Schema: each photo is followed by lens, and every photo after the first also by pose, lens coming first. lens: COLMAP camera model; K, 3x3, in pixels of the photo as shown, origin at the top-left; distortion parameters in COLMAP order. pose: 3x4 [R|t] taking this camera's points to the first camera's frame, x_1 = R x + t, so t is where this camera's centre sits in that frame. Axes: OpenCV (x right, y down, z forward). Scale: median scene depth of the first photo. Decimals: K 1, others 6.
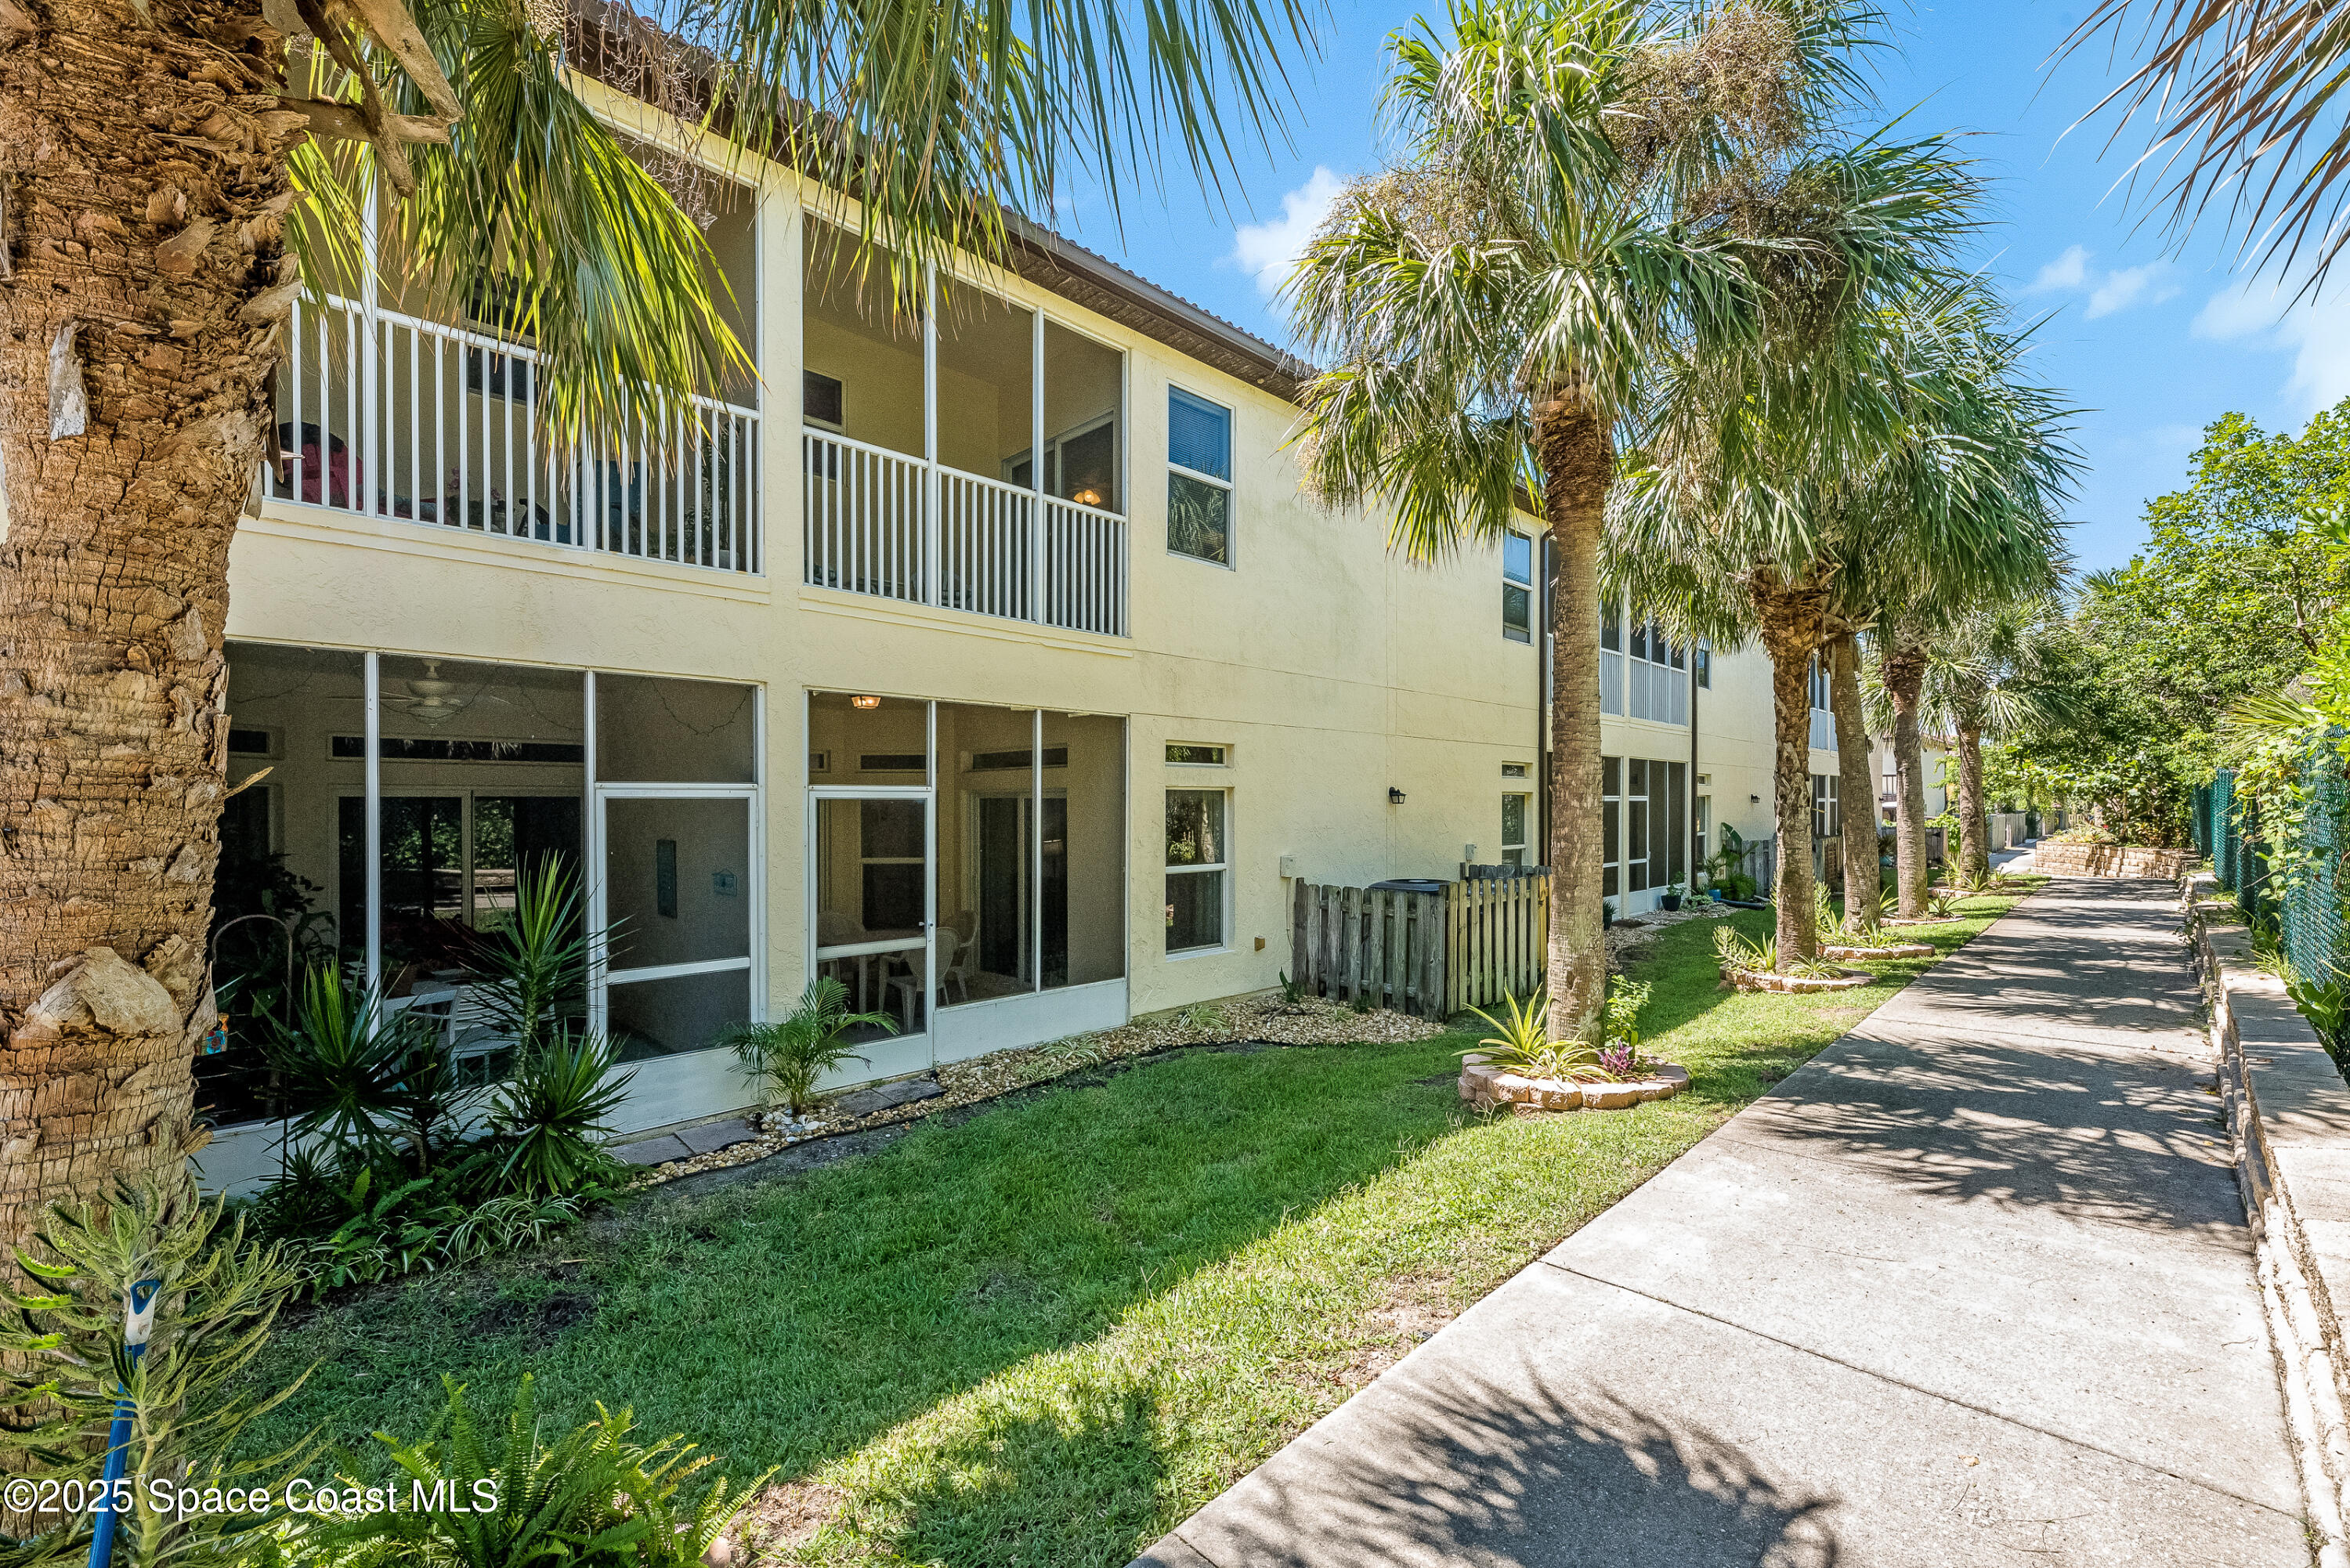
lens RADIAL K [[941.5, 0, 1186.7], [0, 941.5, 796.0], [0, 0, 1]] dist [0.003853, -0.000171]
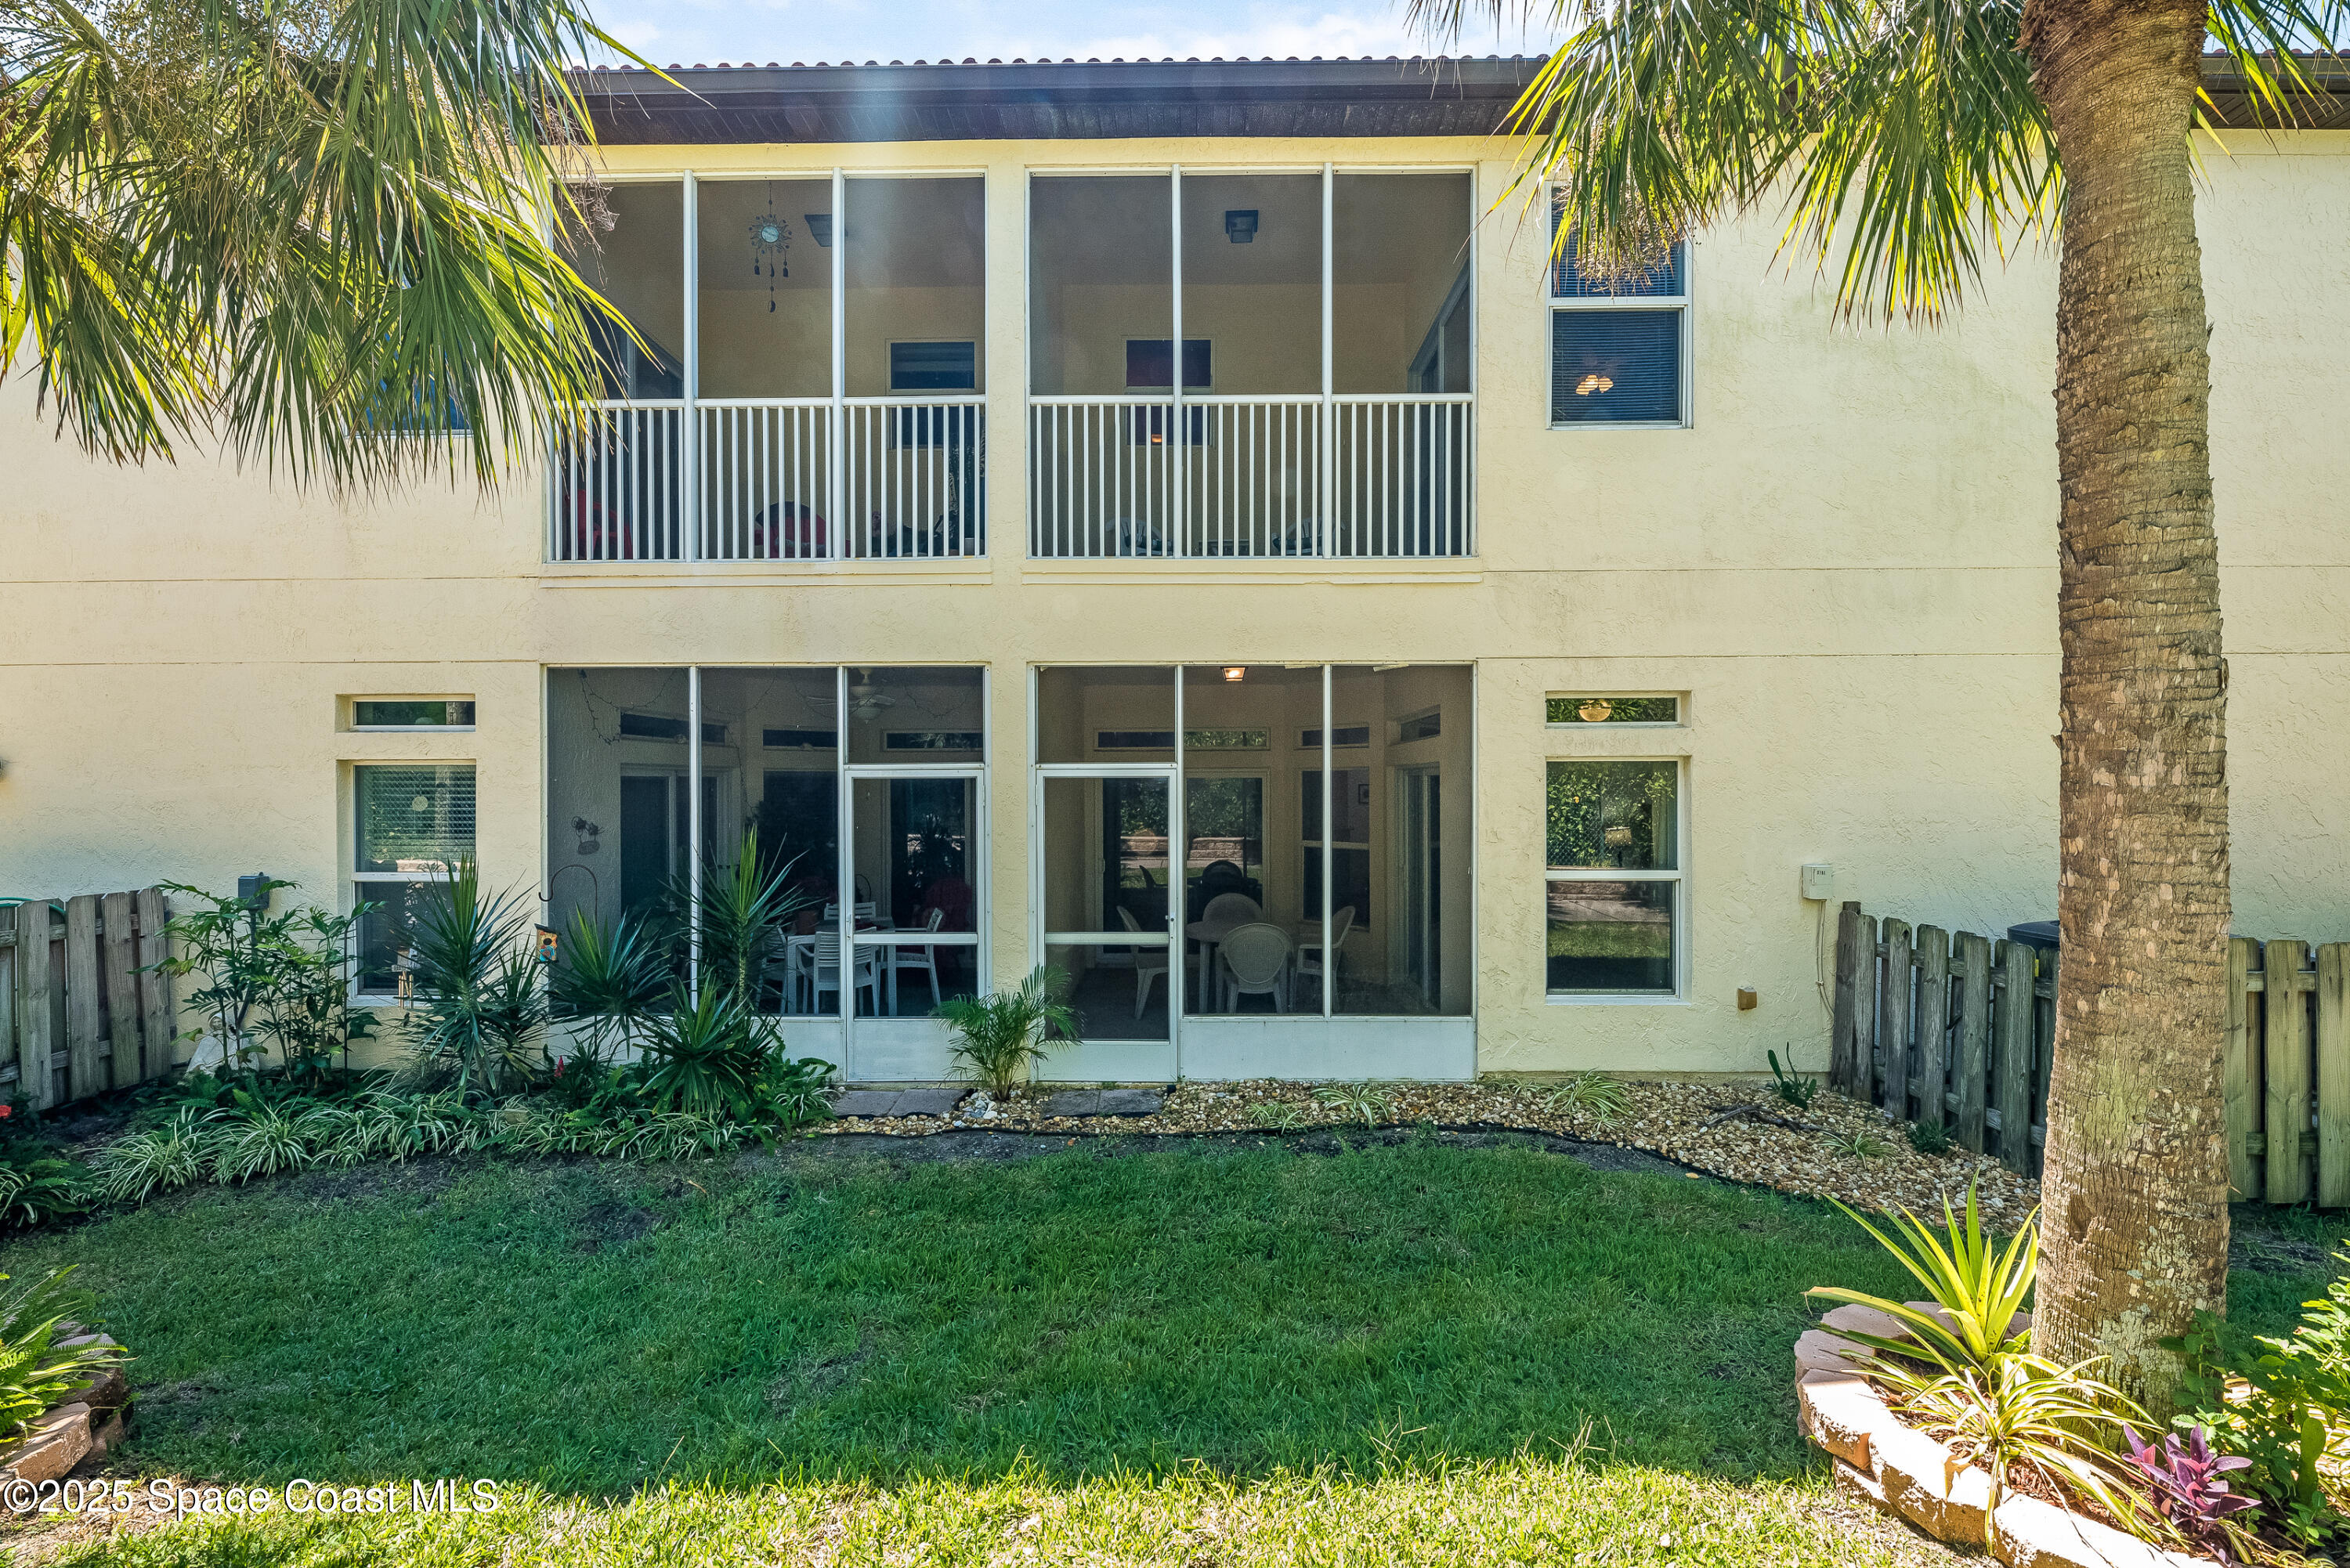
lens RADIAL K [[951.9, 0, 1174.9], [0, 951.9, 770.0], [0, 0, 1]] dist [0.000846, 0.000079]
pose [[0.707704, -0.006832, -0.706476, 0.374674], [0.008063, 0.999966, -0.001594, -0.001860], [0.706463, -0.004569, 0.707735, 0.384061]]
